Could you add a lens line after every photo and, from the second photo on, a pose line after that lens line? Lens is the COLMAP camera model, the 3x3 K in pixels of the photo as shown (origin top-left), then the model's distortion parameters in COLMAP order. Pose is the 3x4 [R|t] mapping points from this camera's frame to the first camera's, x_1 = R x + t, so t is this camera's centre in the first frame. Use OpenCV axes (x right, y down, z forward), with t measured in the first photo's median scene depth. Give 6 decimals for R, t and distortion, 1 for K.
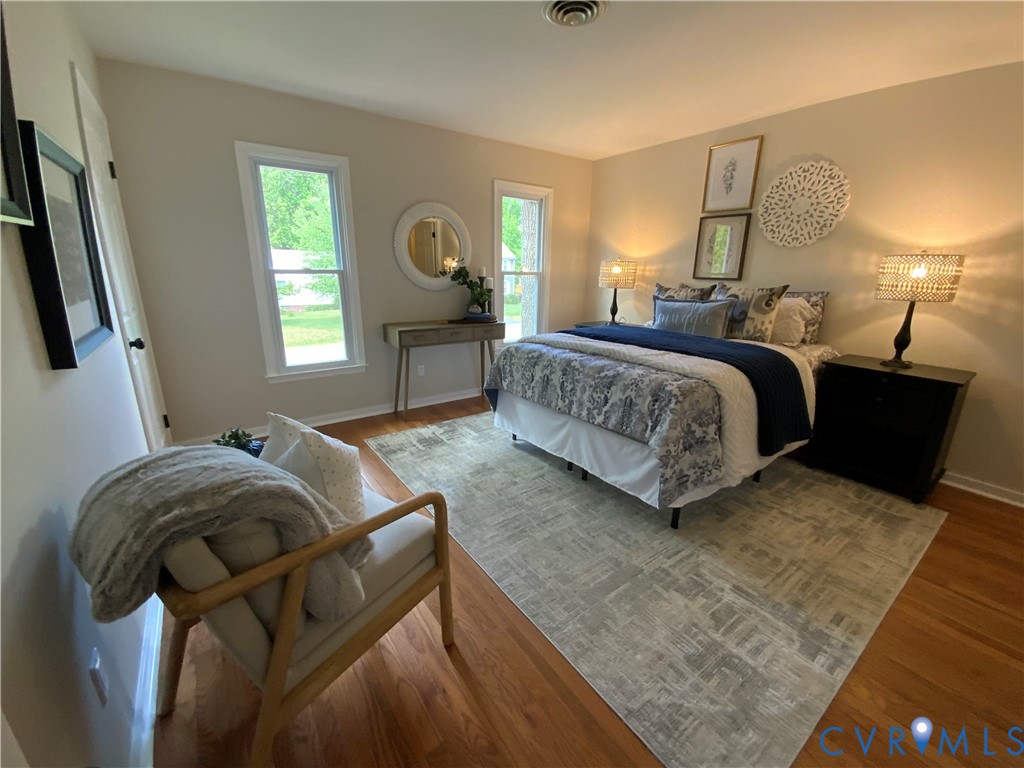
lens RADIAL K [[415.5, 0, 513.9], [0, 415.5, 382.8], [0, 0, 1]] dist [0.022937, -0.020354]
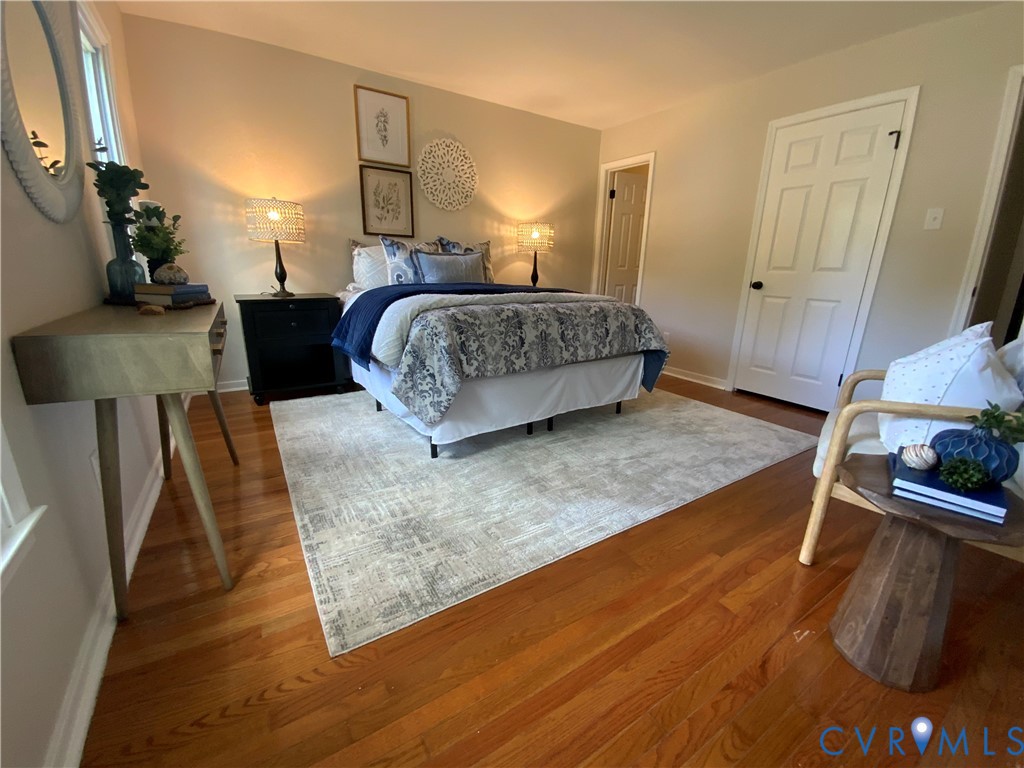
lens RADIAL K [[415.5, 0, 513.9], [0, 415.5, 382.8], [0, 0, 1]] dist [0.022937, -0.020354]
pose [[0.063649, -0.281764, 0.957370, -0.698206], [0.244393, 0.934506, 0.258787, -0.139854], [-0.967585, 0.217503, 0.128341, 0.869112]]
